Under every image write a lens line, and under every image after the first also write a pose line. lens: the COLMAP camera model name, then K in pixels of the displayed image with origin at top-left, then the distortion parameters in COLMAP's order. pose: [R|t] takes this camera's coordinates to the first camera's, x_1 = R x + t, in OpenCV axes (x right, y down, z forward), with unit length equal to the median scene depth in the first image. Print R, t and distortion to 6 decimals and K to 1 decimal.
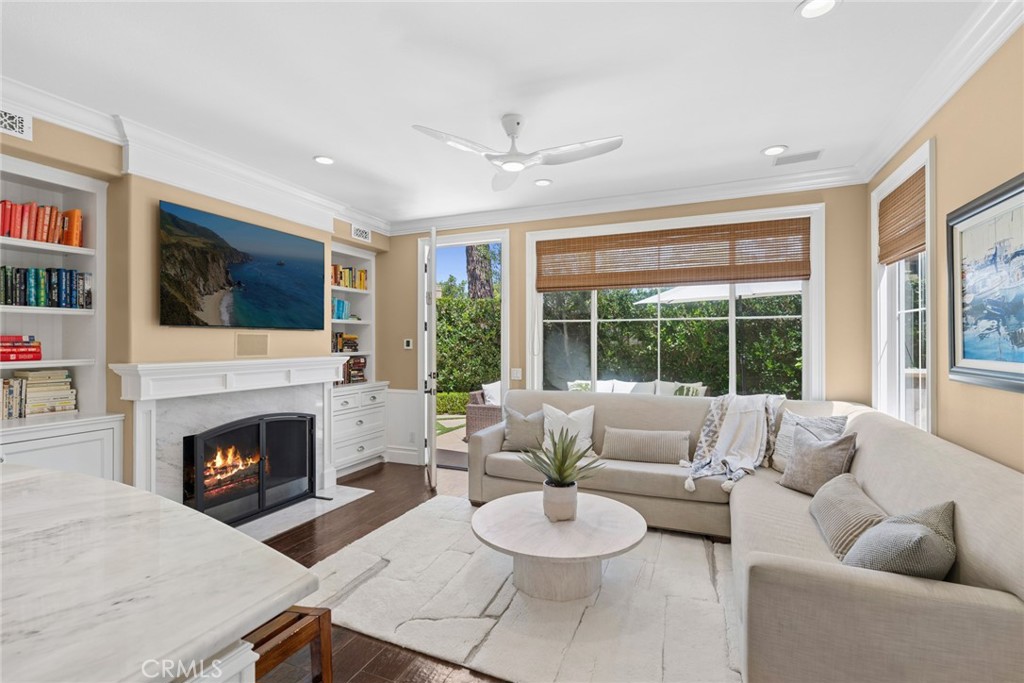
lens RADIAL K [[455.5, 0, 512.0], [0, 455.5, 341.5], [0, 0, 1]] dist [0.000102, -0.000216]
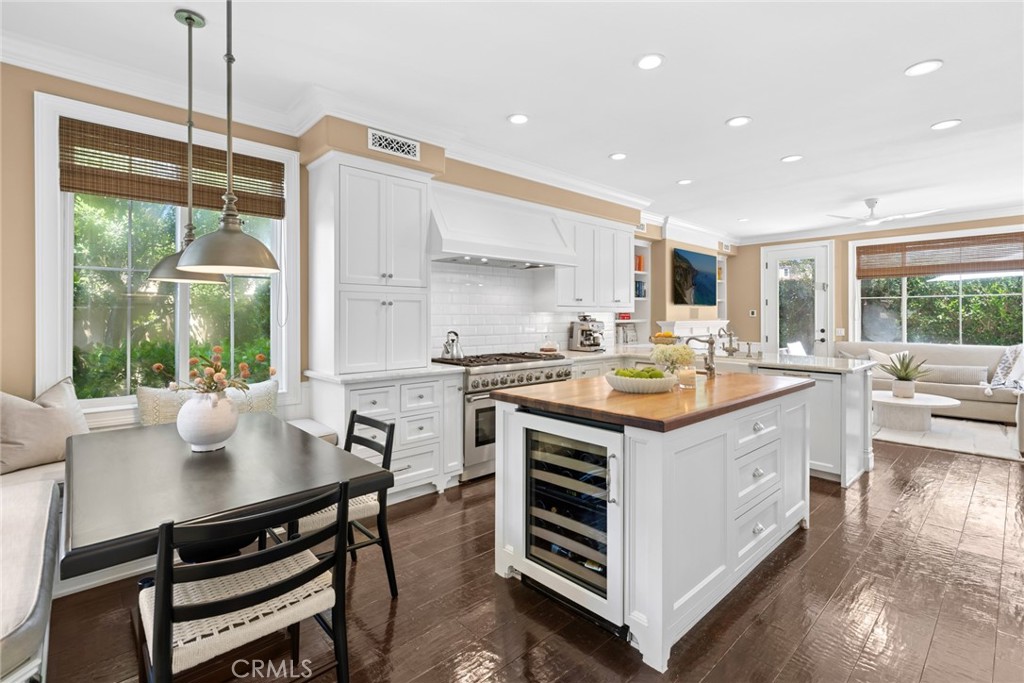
lens RADIAL K [[471.7, 0, 508.4], [0, 471.7, 317.7], [0, 0, 1]] dist [0.001079, -0.000166]
pose [[0.915153, -0.001356, -0.403104, -0.405020], [0.002924, 0.999990, 0.003275, 0.014188], [0.403095, -0.004176, 0.915149, -1.003427]]
